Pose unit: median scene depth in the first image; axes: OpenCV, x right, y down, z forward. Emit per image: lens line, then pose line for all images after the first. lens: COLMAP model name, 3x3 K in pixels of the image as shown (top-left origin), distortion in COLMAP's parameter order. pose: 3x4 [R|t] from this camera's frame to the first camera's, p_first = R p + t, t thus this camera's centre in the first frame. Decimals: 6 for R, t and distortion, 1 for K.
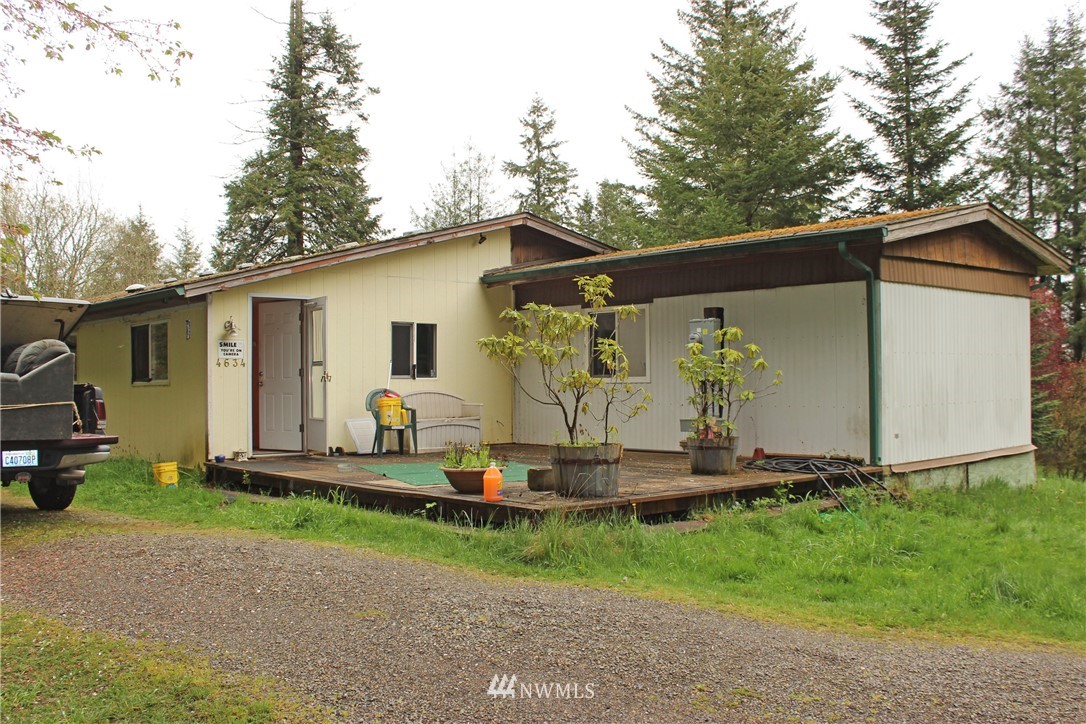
lens RADIAL K [[967.7, 0, 543.0], [0, 967.7, 362.0], [0, 0, 1]] dist [-0.005661, -0.000172]
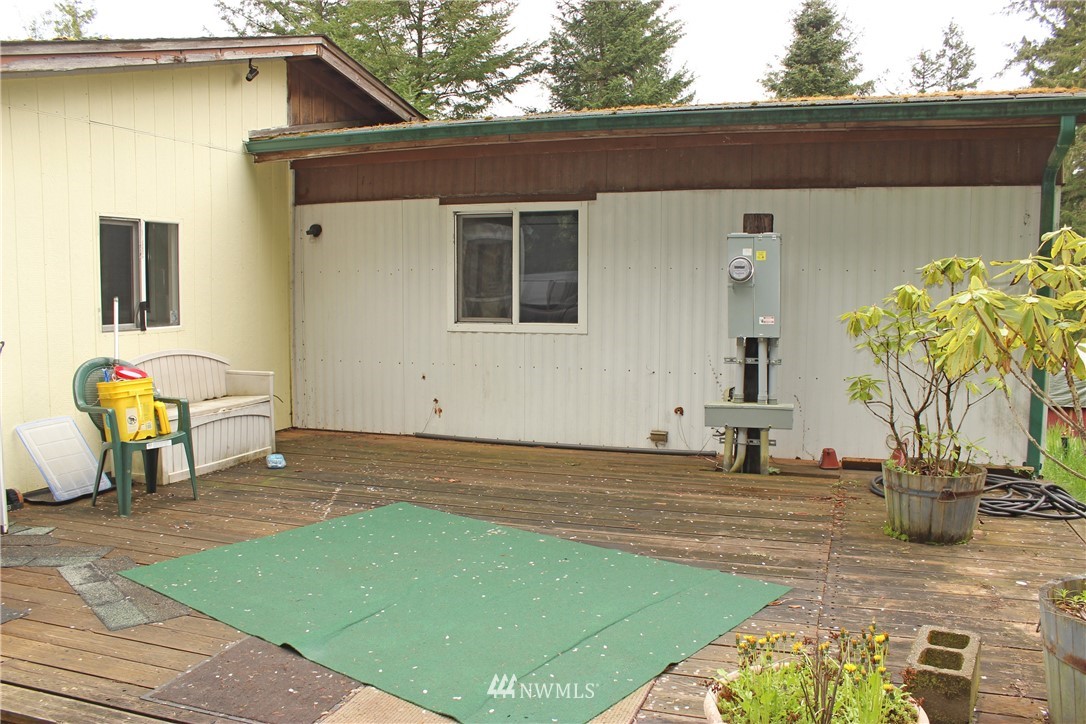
lens RADIAL K [[902.9, 0, 543.0], [0, 902.9, 362.0], [0, 0, 1]] dist [-0.130178, 0.102840]
pose [[0.885559, -0.031598, 0.463452, -0.167814], [-0.017038, 0.994803, 0.100382, -0.016700], [-0.464215, -0.096791, 0.880418, 0.500319]]
